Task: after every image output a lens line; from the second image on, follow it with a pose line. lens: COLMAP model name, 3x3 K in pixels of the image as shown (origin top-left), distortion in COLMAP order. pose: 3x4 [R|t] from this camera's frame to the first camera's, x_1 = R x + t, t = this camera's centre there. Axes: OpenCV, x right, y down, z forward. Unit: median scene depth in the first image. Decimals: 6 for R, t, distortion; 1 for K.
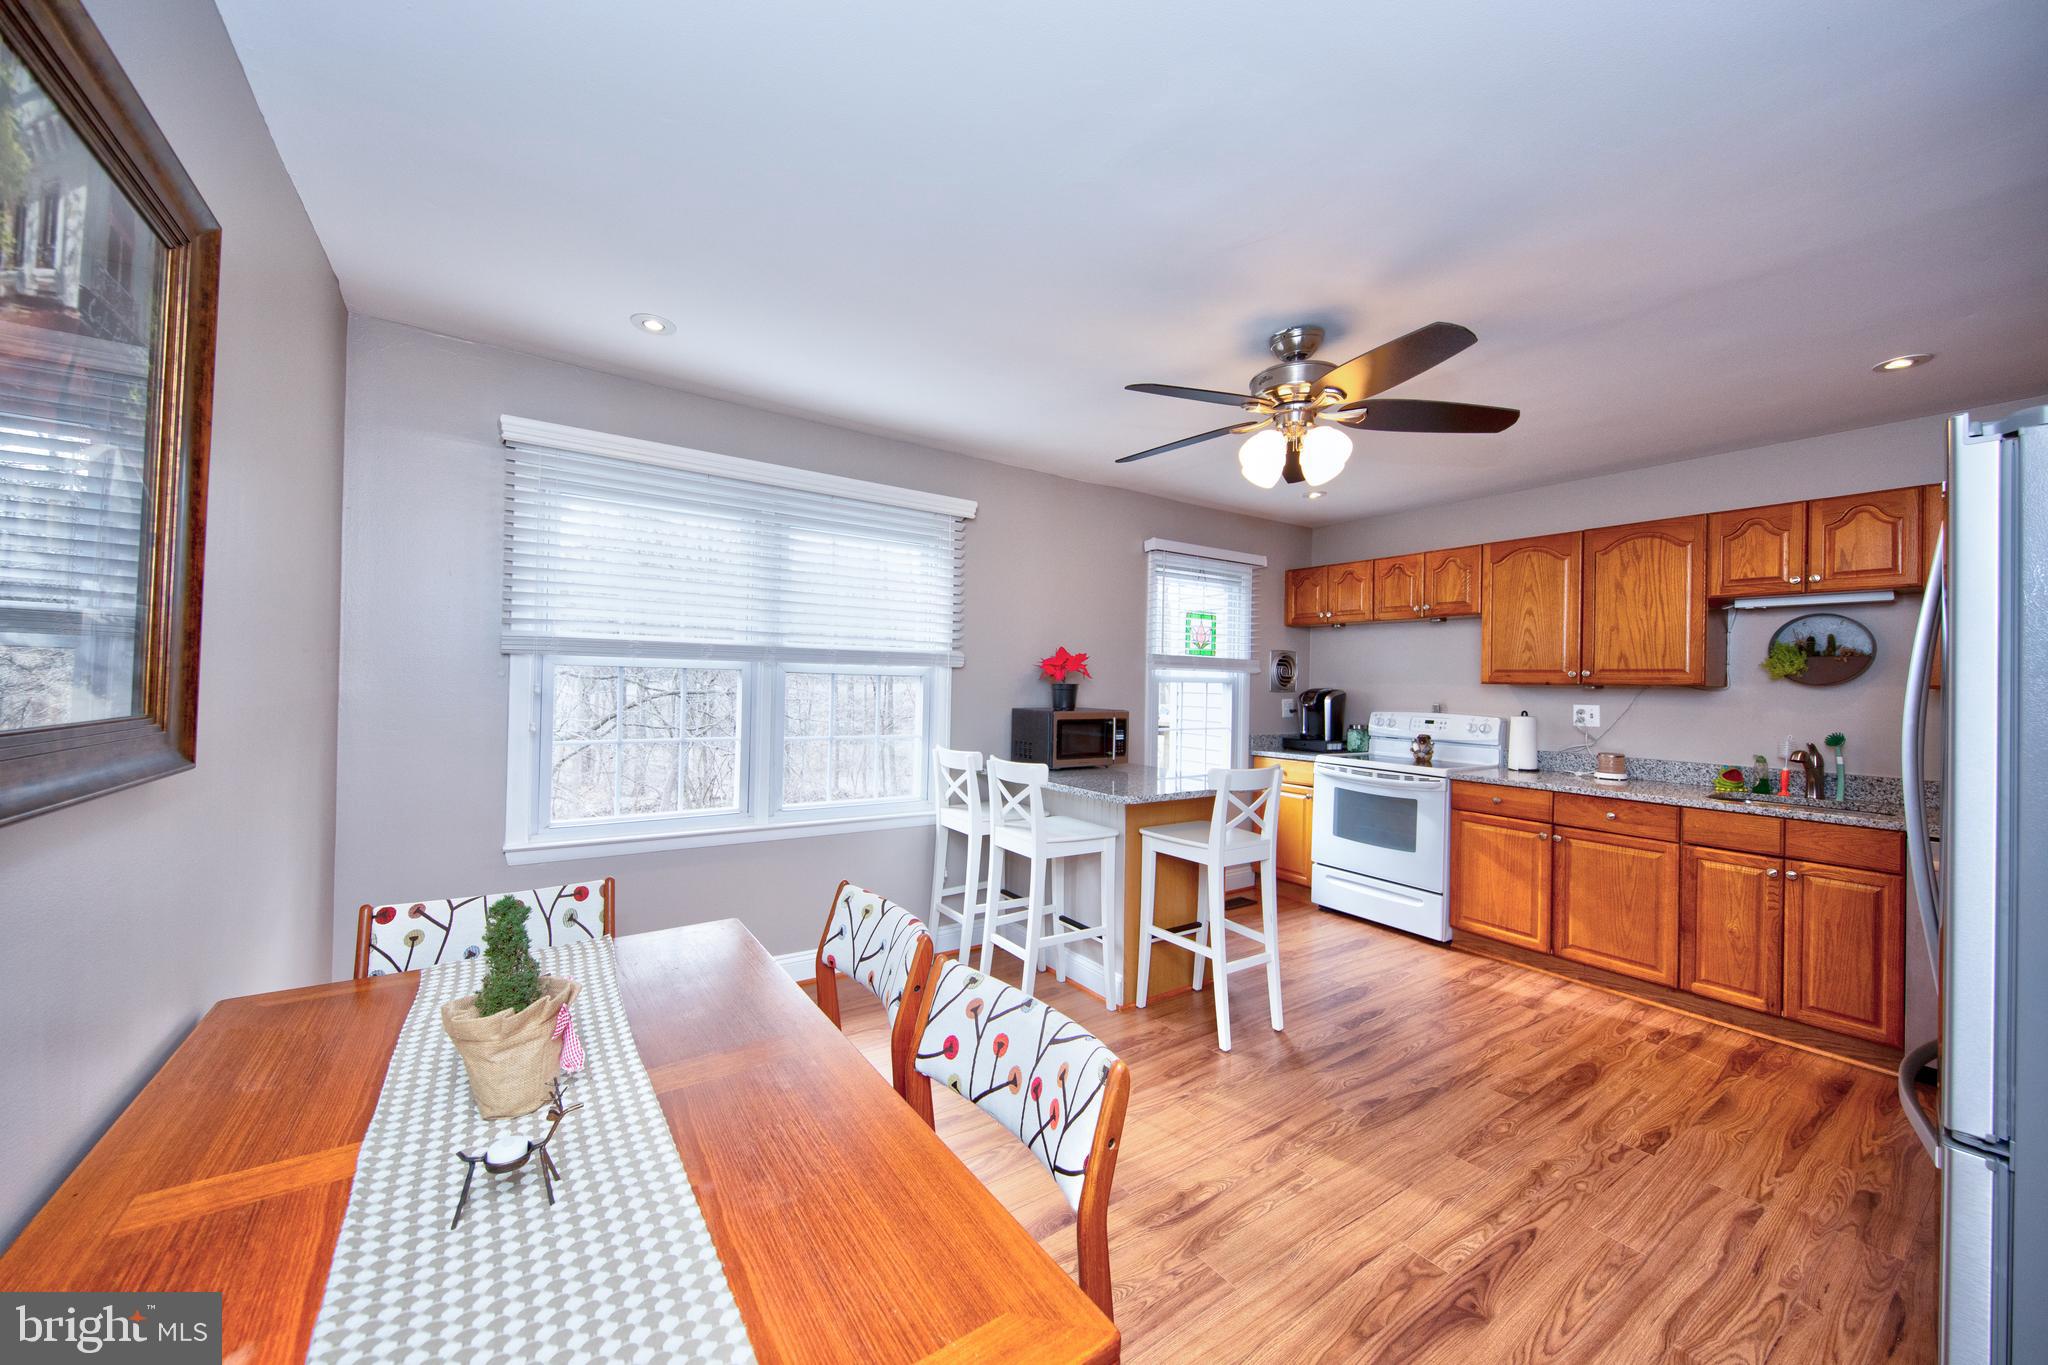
lens RADIAL K [[740.4, 0, 1014.8], [0, 740.4, 675.5], [0, 0, 1]] dist [0.011726, -0.003901]
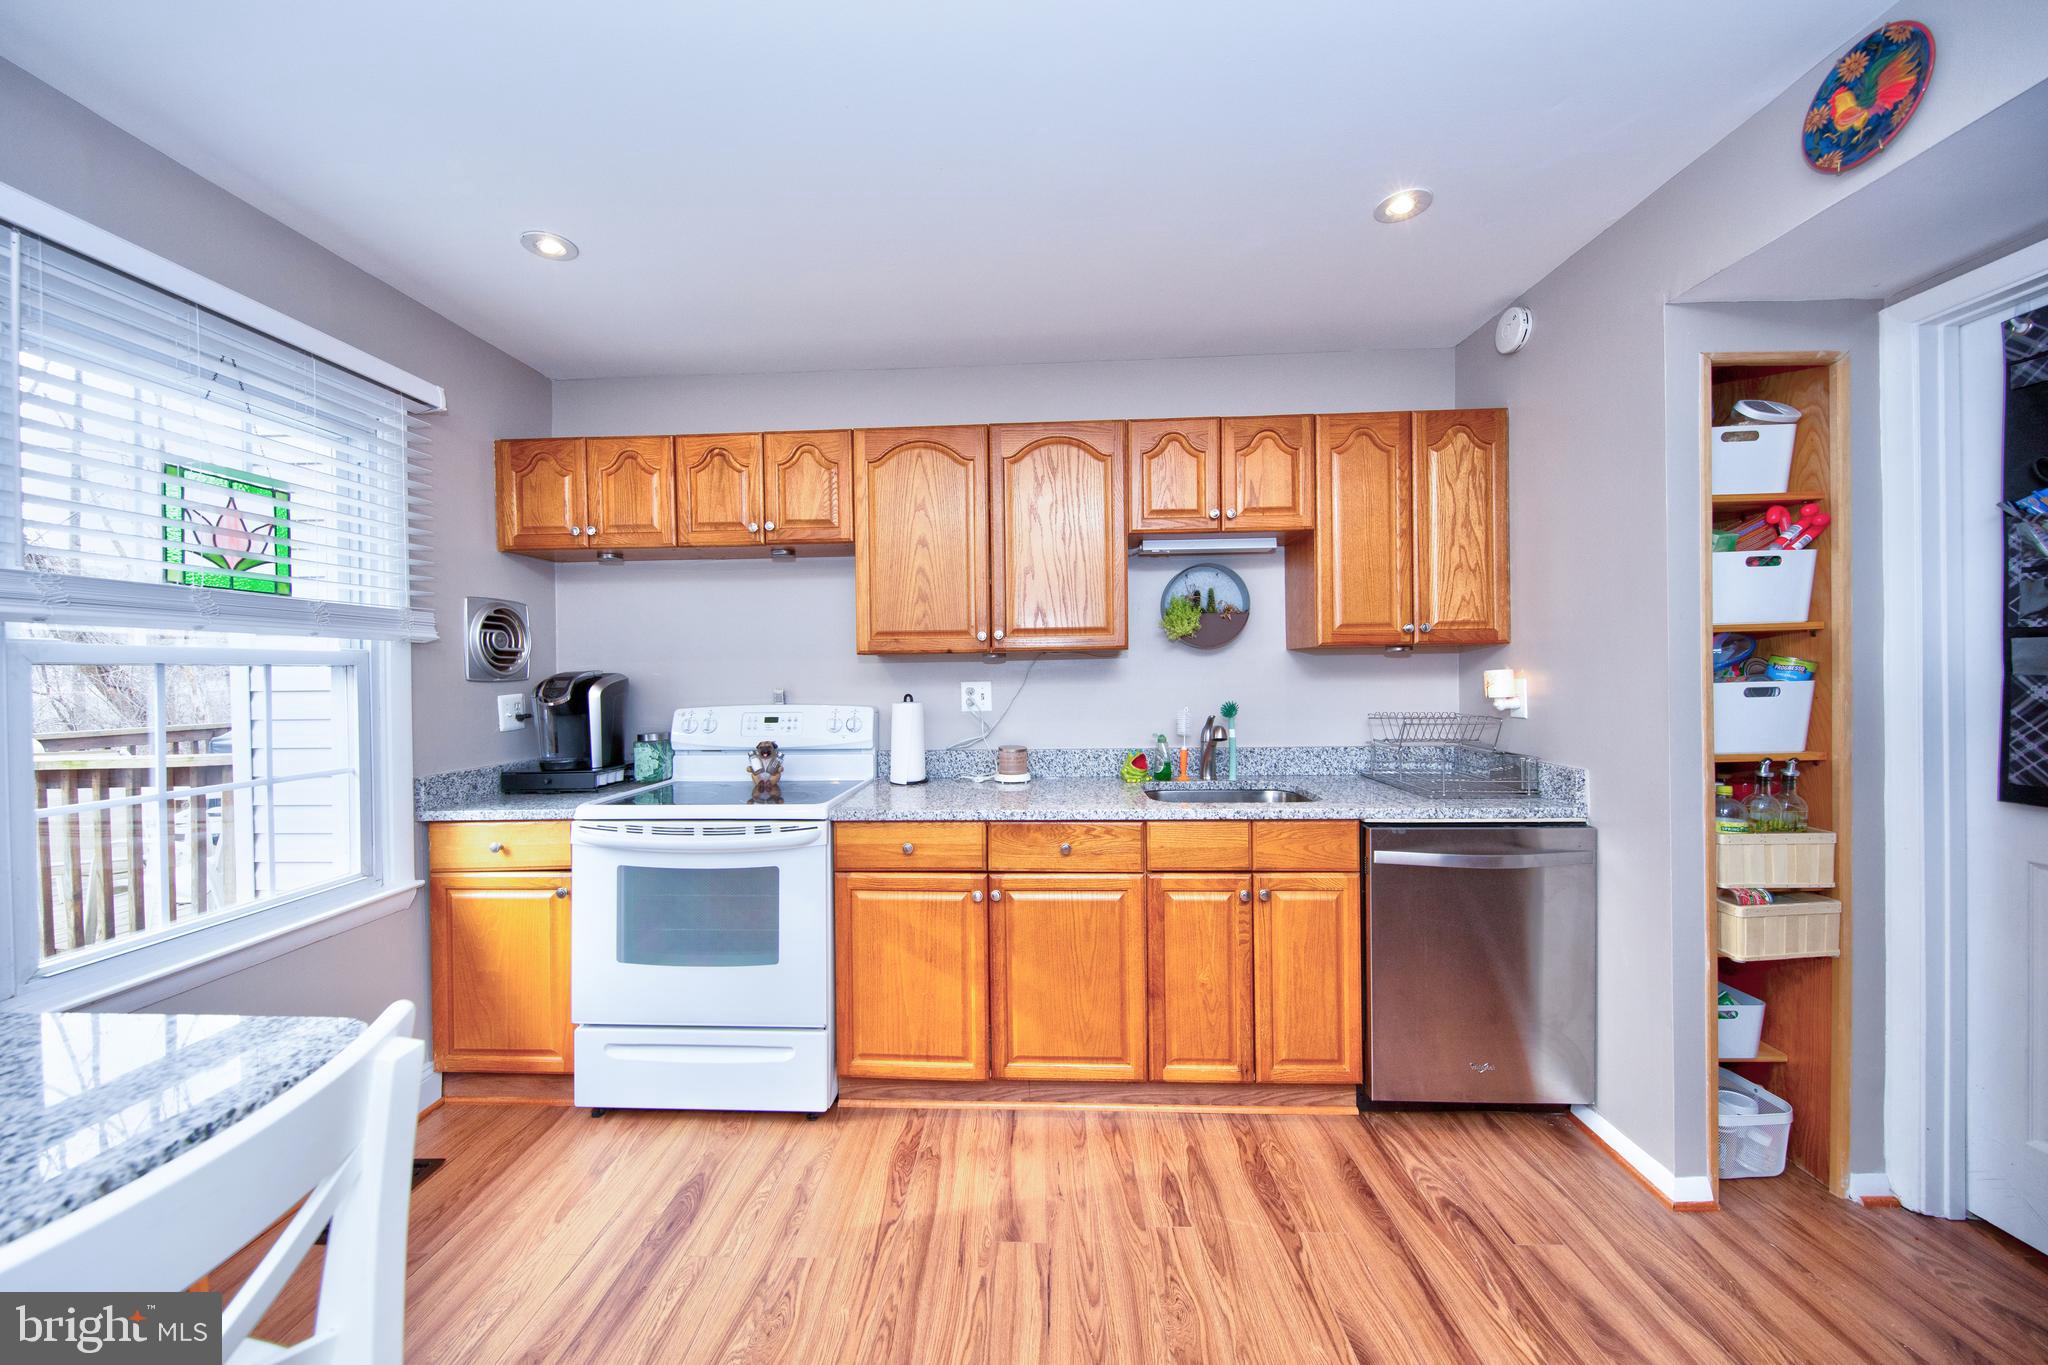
lens RADIAL K [[740.4, 0, 1015.6], [0, 740.4, 675.7], [0, 0, 1]] dist [0.011726, -0.003901]
pose [[0.594254, -0.031546, 0.803659, 0.244469], [0.019715, 0.999502, 0.024656, 0.019383], [-0.804036, 0.001193, 0.594579, 0.619943]]
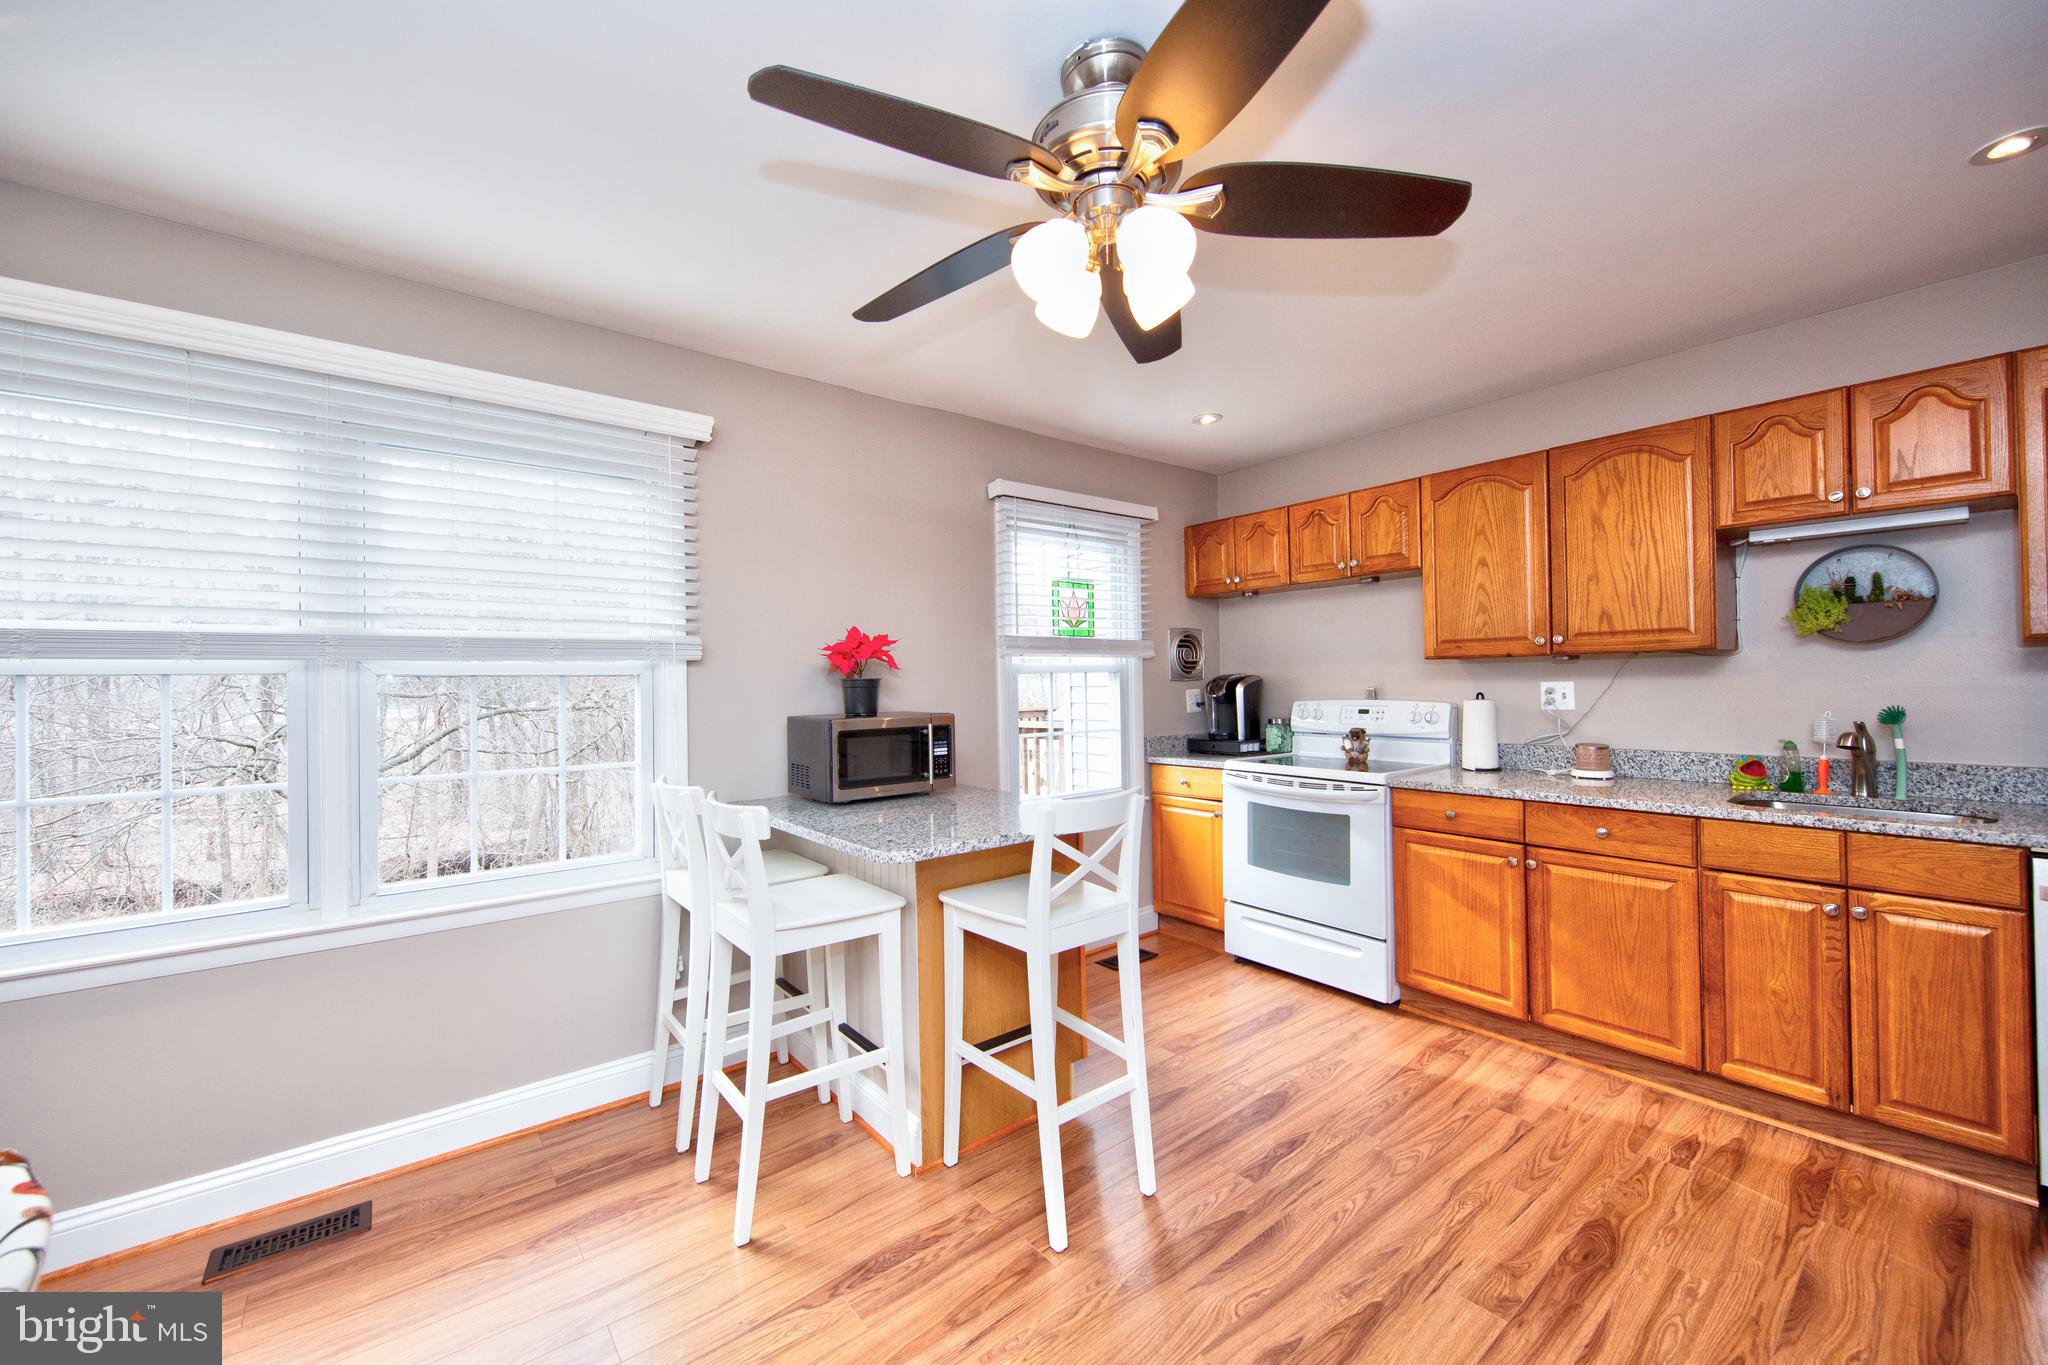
lens RADIAL K [[792.0, 0, 1012.2], [0, 792.0, 675.1], [0, 0, 1]] dist [0.010672, -0.001912]
pose [[0.996176, -0.036180, 0.079528, 0.163629], [0.036206, 0.999344, 0.001112, 0.013031], [-0.079516, 0.001771, 0.996832, 0.259484]]
